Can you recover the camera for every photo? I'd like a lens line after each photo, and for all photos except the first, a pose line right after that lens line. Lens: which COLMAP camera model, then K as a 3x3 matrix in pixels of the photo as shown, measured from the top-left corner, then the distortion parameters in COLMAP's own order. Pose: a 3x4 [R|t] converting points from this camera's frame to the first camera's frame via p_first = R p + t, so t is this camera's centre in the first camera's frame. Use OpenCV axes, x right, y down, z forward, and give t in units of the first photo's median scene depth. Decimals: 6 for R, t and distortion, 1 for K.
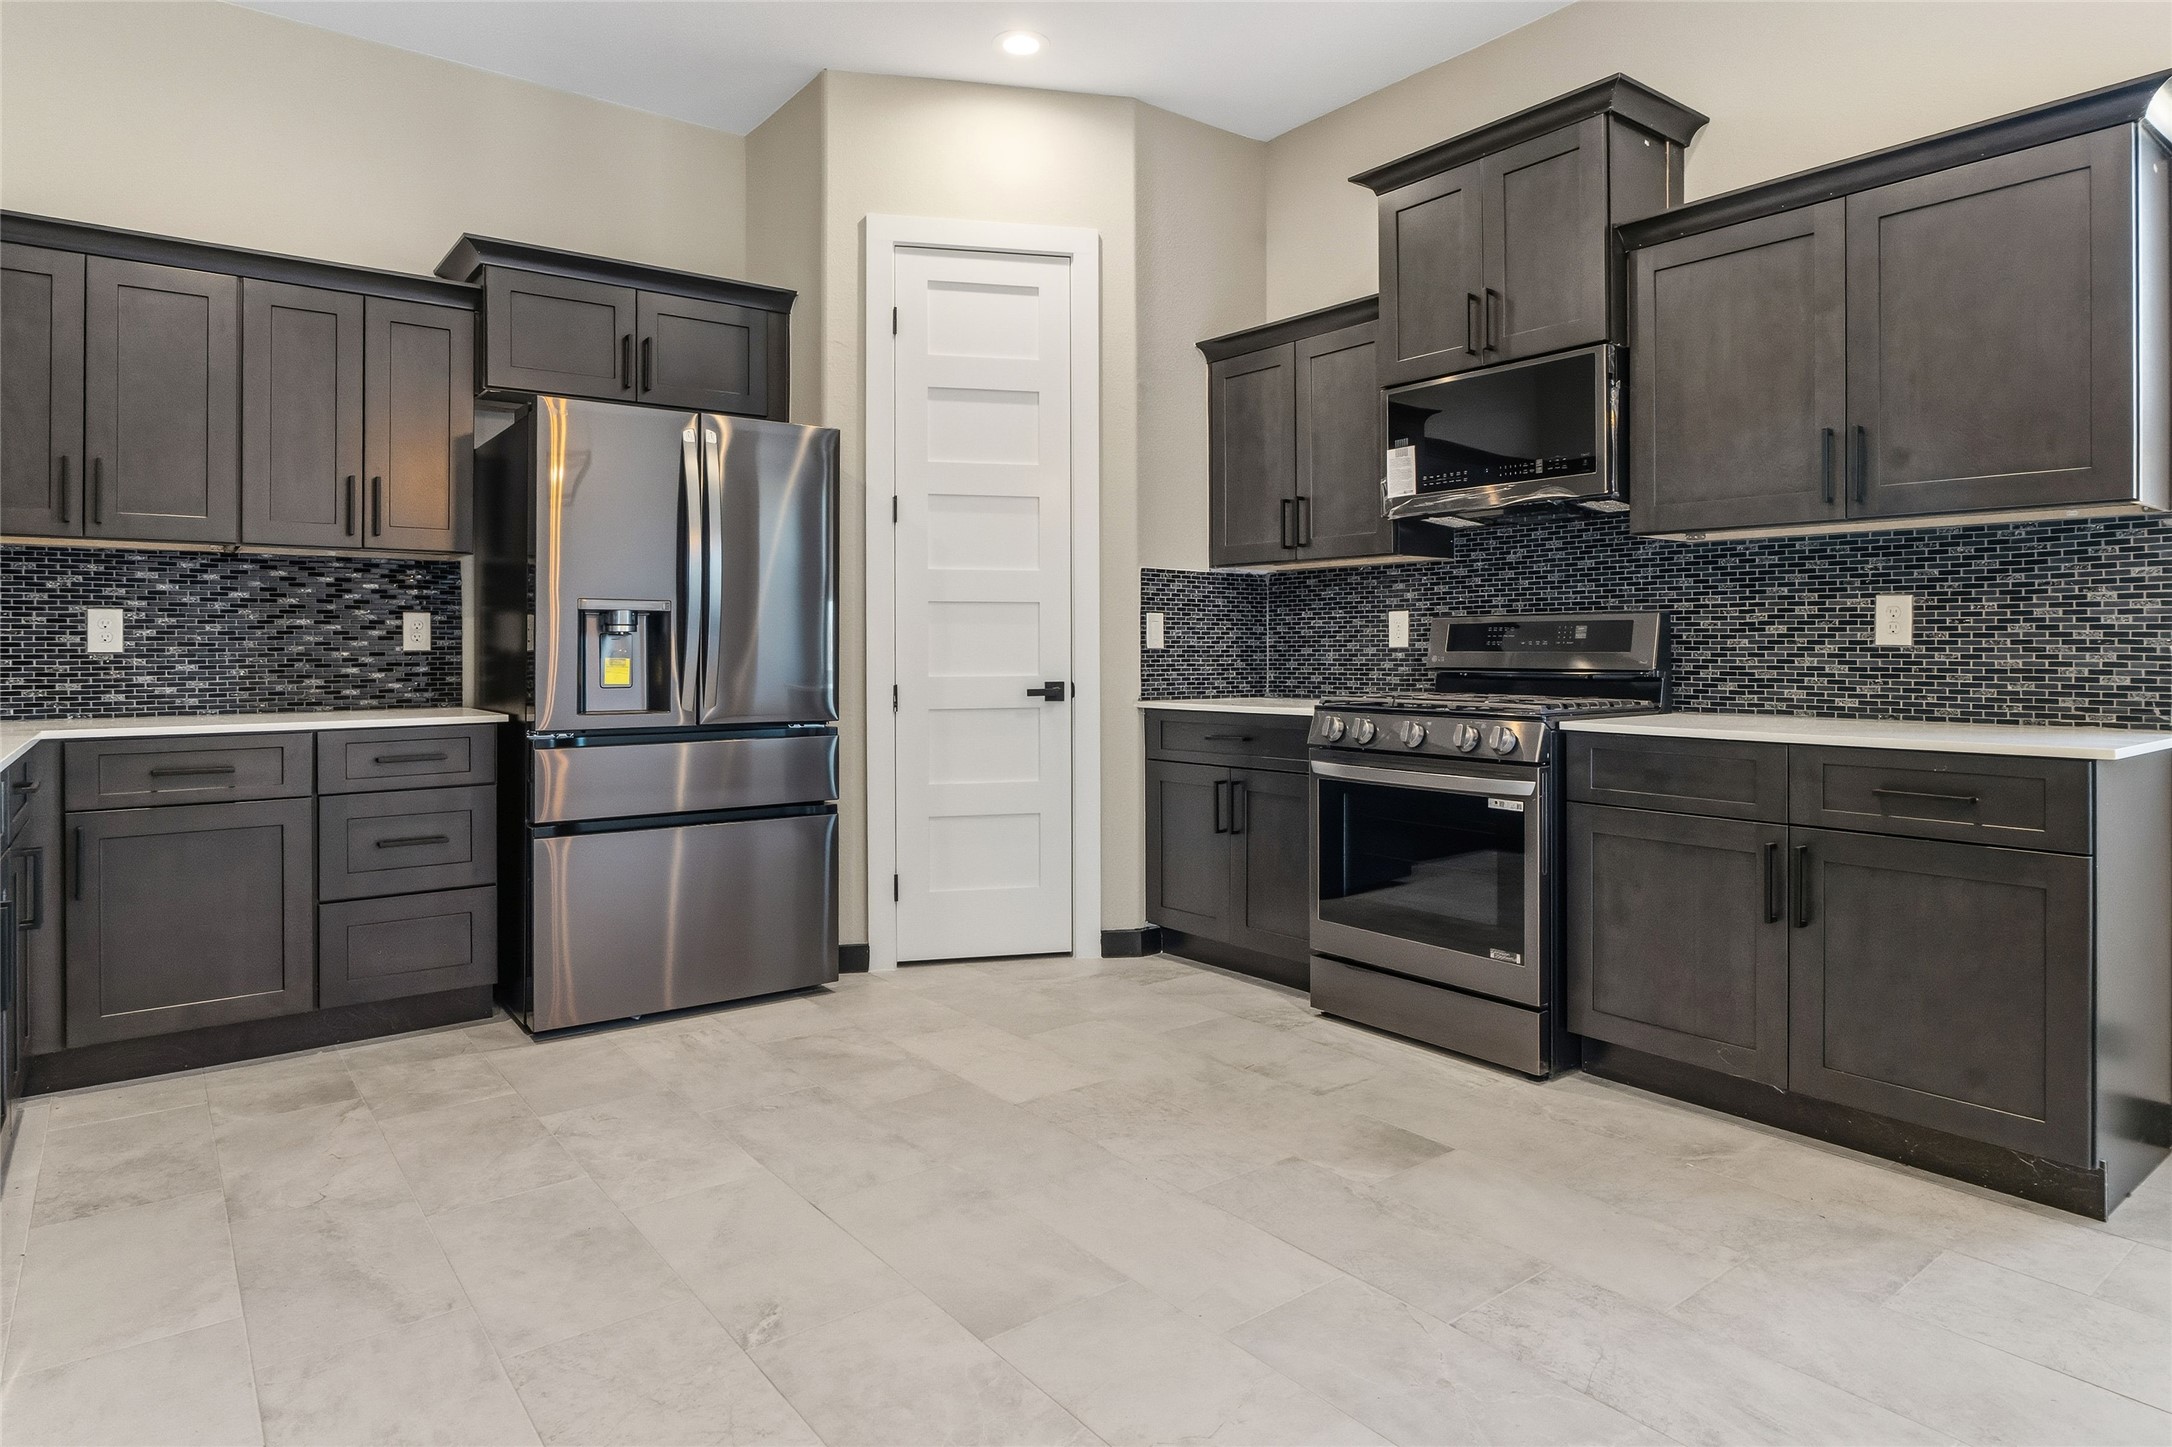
lens RADIAL K [[1198.1, 0, 1078.3], [0, 1198.1, 648.2], [0, 0, 1]] dist [-0.012265, 0.005916]
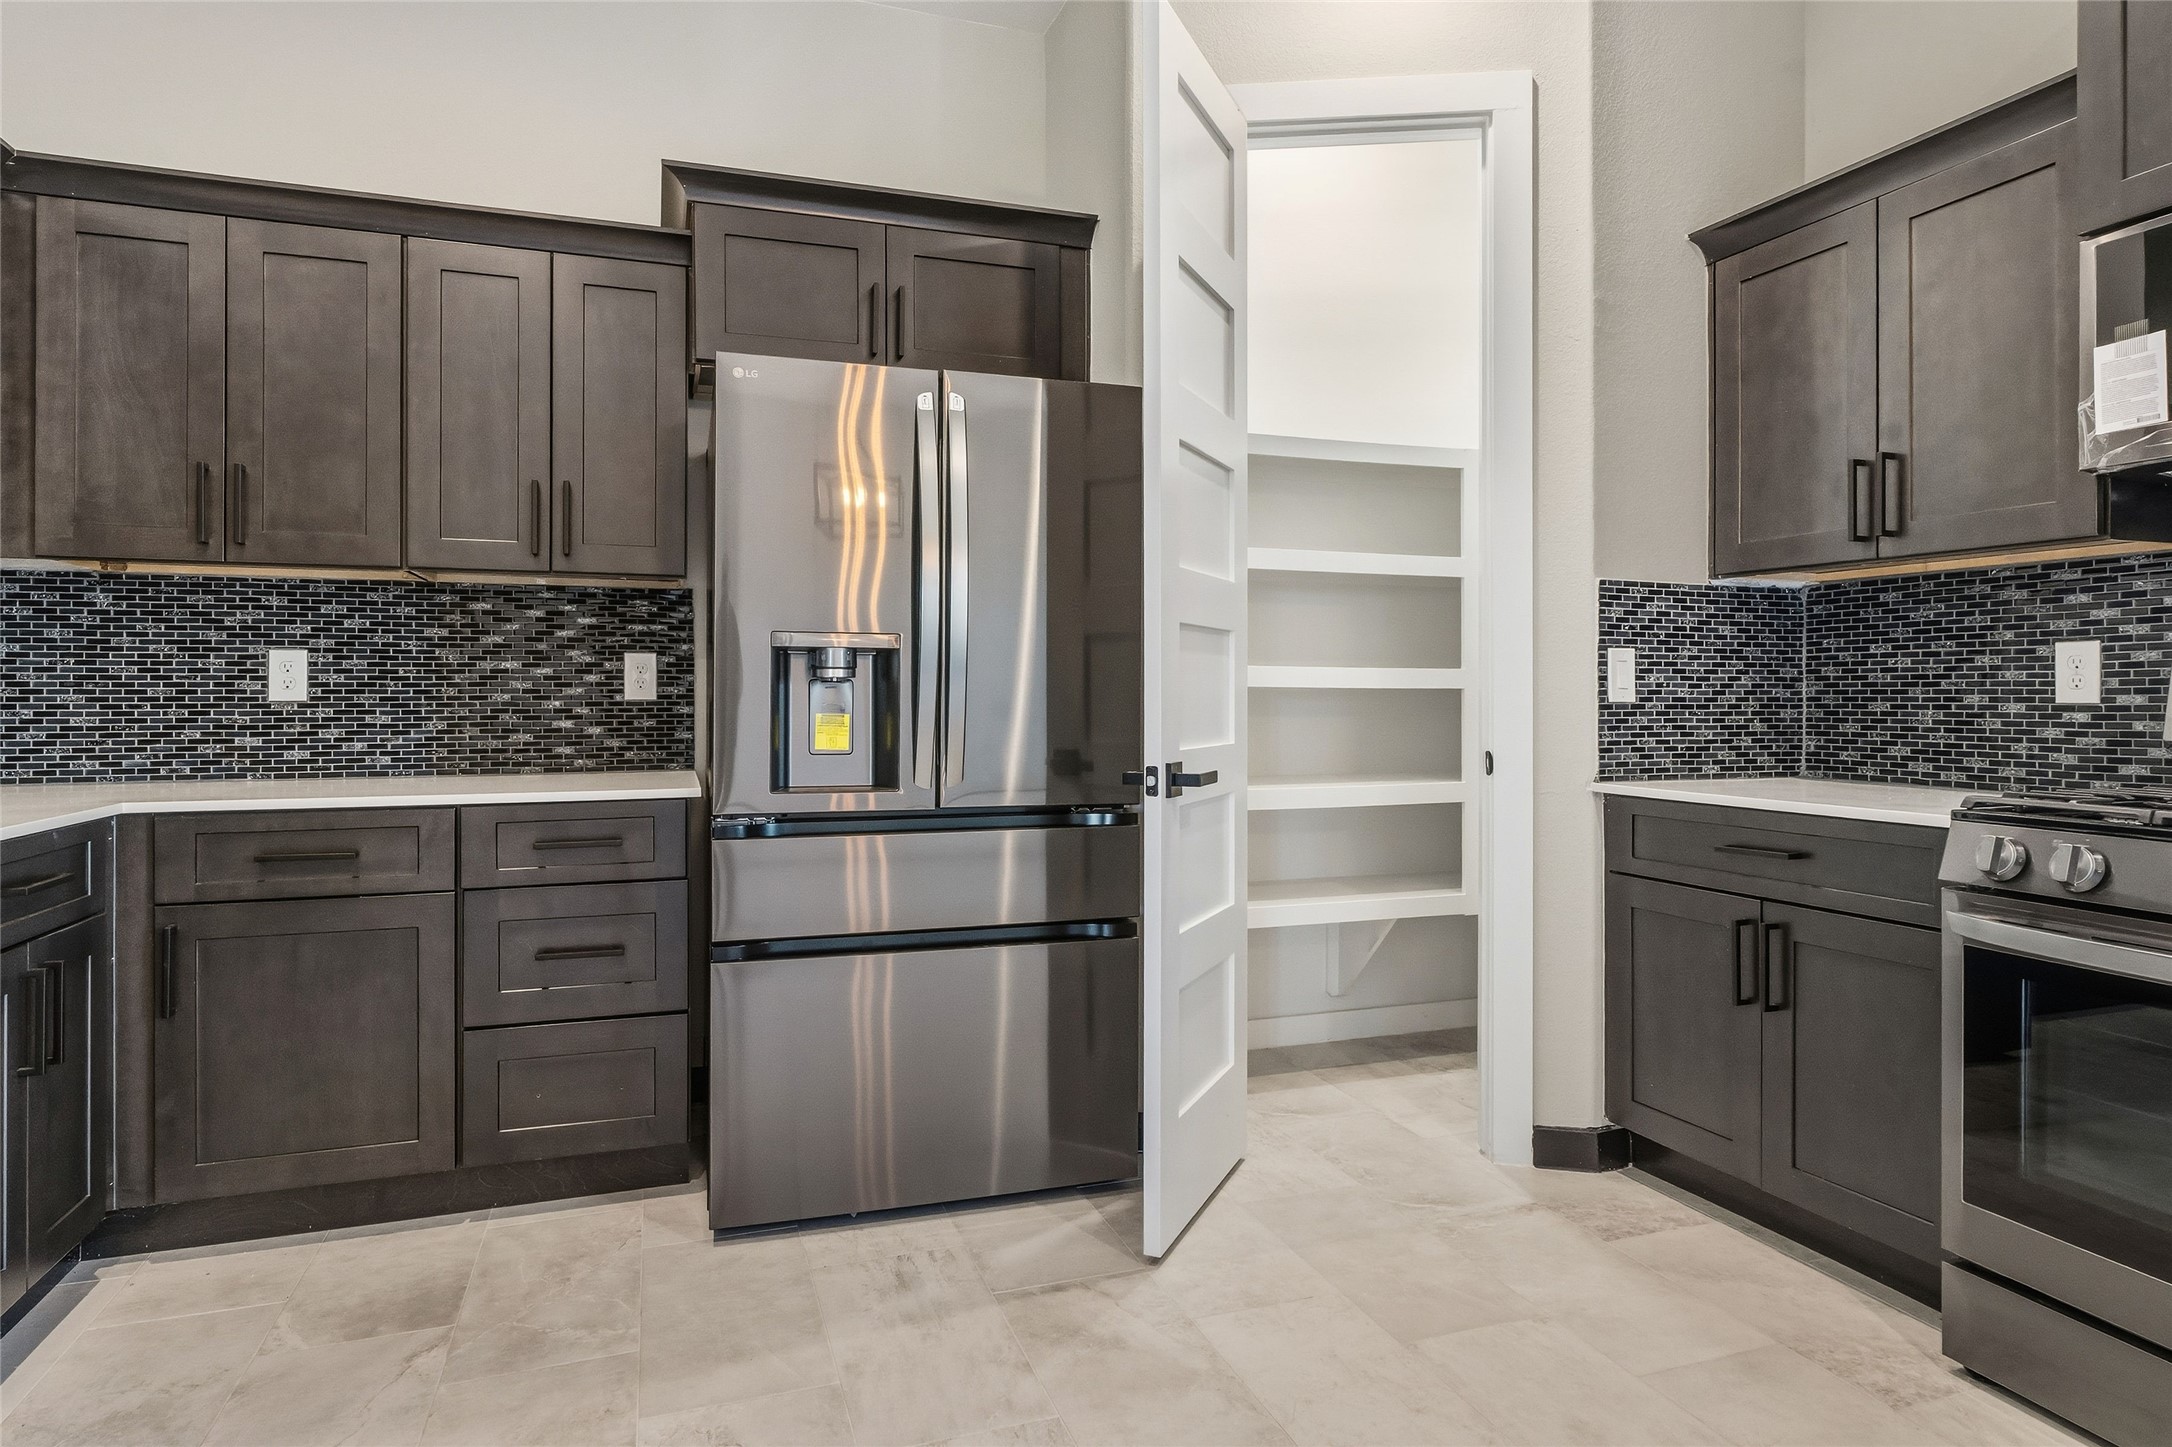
lens RADIAL K [[1198.1, 0, 1102.3], [0, 1198.1, 693.3], [0, 0, 1]] dist [-0.012265, 0.005916]
pose [[0.953104, 0.004499, -0.302611, -0.010498], [-0.003775, 0.999988, 0.002975, -0.006635], [0.302621, -0.001693, 0.953110, 0.358682]]
